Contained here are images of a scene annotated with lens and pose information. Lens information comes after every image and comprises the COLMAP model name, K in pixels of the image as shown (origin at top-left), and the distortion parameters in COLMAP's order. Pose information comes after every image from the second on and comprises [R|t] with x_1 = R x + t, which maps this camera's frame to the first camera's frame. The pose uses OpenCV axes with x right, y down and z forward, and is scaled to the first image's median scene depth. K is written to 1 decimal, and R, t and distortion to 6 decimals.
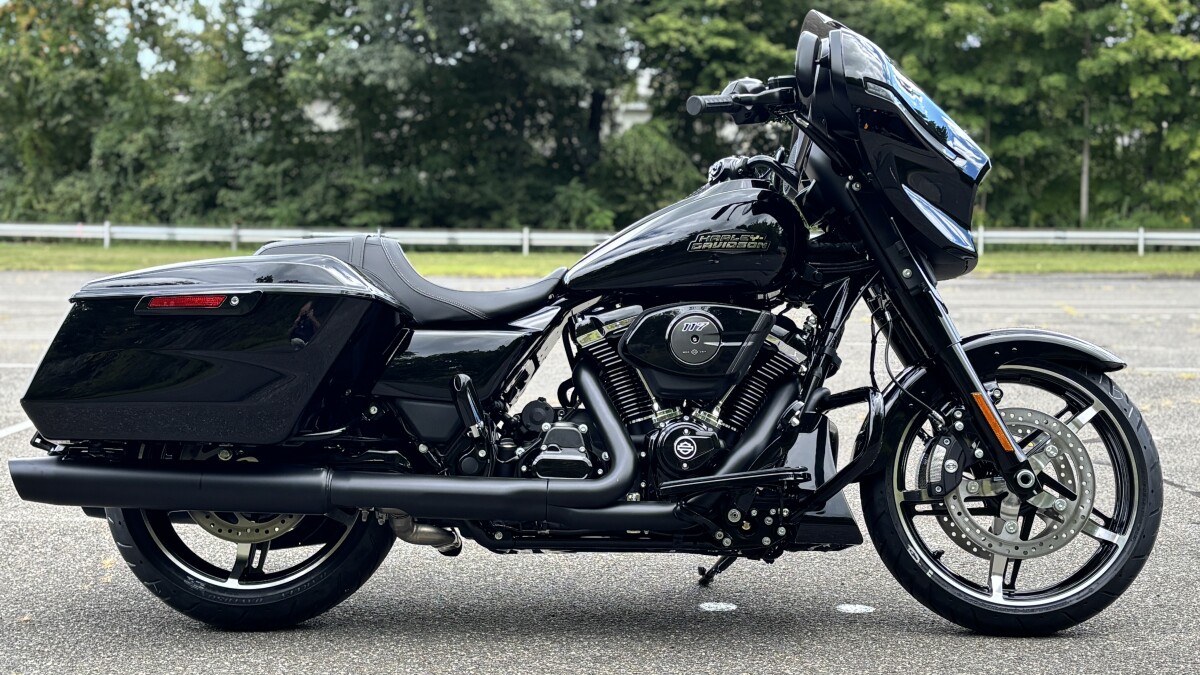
lens RADIAL K [[1738.1, 0, 594.4], [0, 1738.1, 368.4], [0, 0, 1]] dist [0.104560, -0.449921]
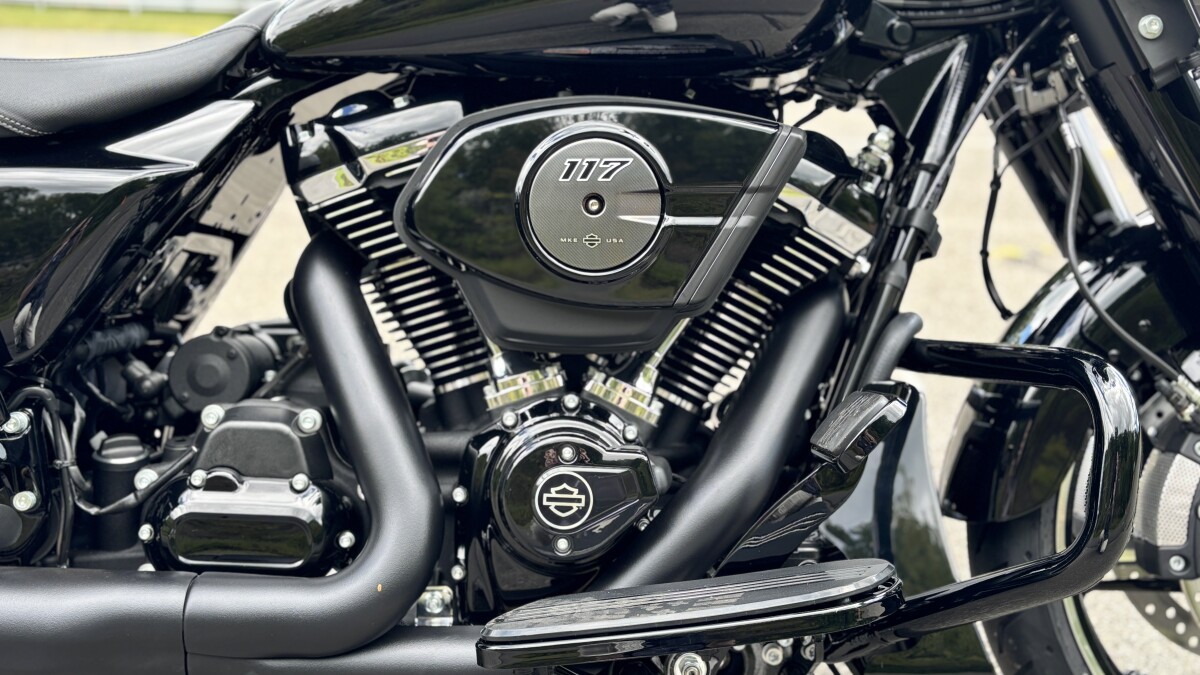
lens RADIAL K [[1308.8, 0, 600.0], [0, 1308.8, 337.5], [0, 0, 1]] dist [0.053276, -0.003499]
pose [[0.998951, 0.004806, 0.045543, 0.042781], [-0.012522, 0.985248, 0.170676, -0.033261], [-0.044051, -0.171068, 0.984274, 0.663205]]
